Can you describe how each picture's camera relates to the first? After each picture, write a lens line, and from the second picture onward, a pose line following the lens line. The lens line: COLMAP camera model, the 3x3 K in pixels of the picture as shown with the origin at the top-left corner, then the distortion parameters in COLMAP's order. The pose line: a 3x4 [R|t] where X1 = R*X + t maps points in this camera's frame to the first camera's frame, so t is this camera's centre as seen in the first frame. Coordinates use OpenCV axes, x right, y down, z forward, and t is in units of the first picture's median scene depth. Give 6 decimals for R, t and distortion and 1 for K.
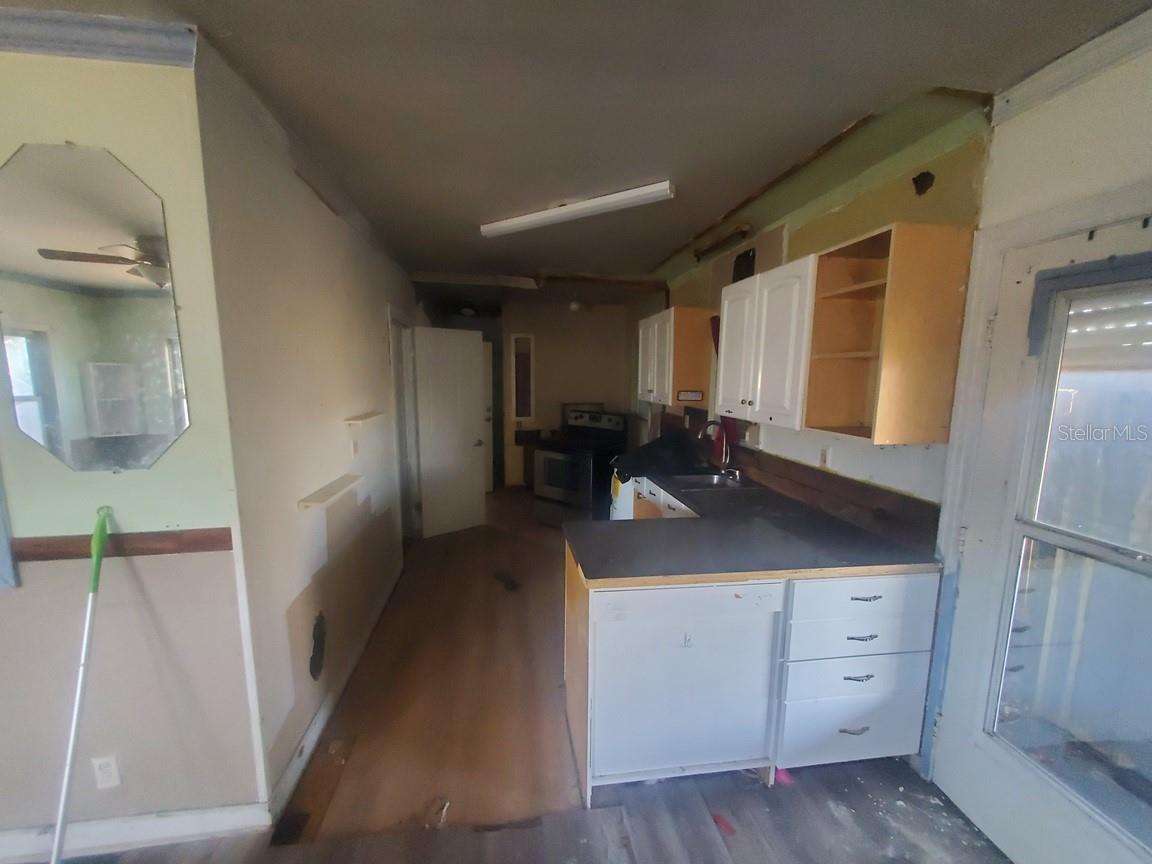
lens RADIAL K [[457.8, 0, 573.6], [0, 457.8, 435.0], [0, 0, 1]] dist [0.000585, 0.000170]
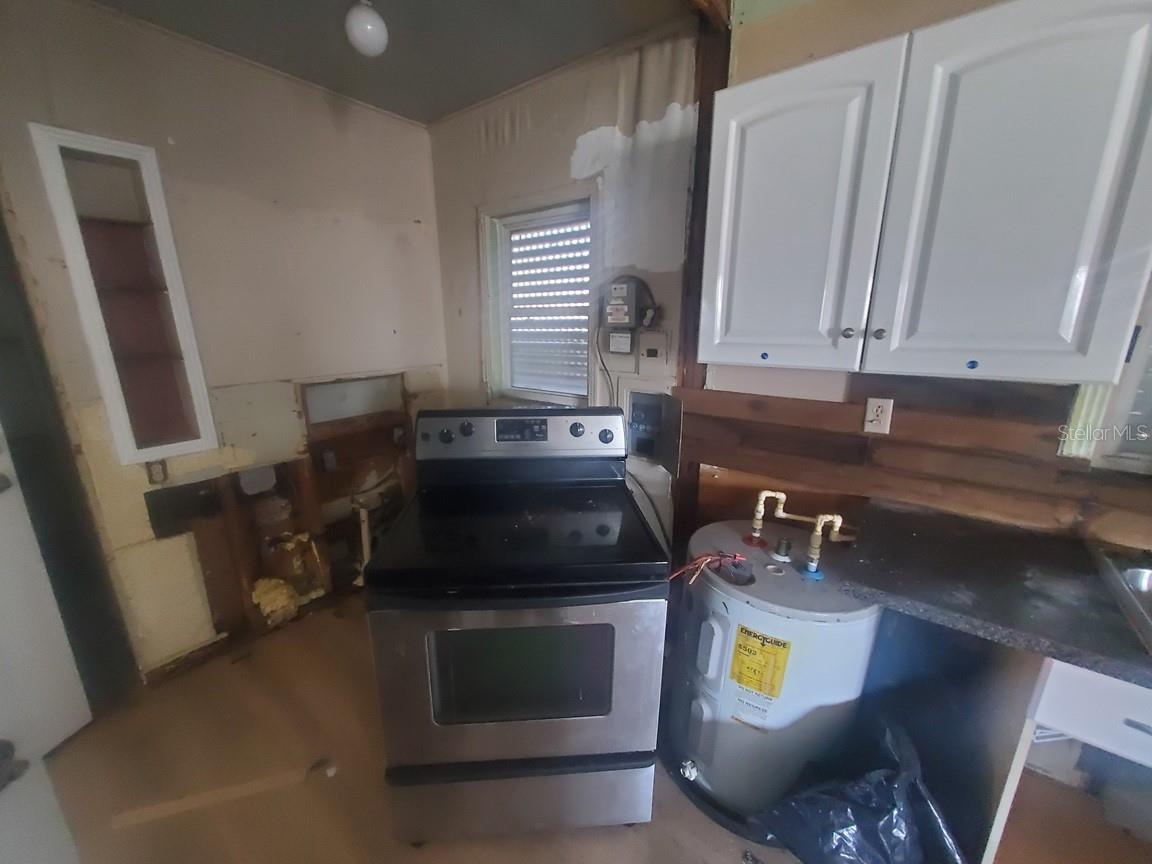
lens RADIAL K [[457.8, 0, 574.3], [0, 457.8, 436.3], [0, 0, 1]] dist [0.000585, 0.000170]
pose [[0.726066, -0.184851, 0.662313, -0.115682], [0.103946, 0.981626, 0.160020, -0.064785], [-0.679723, -0.047340, 0.731940, 0.595270]]
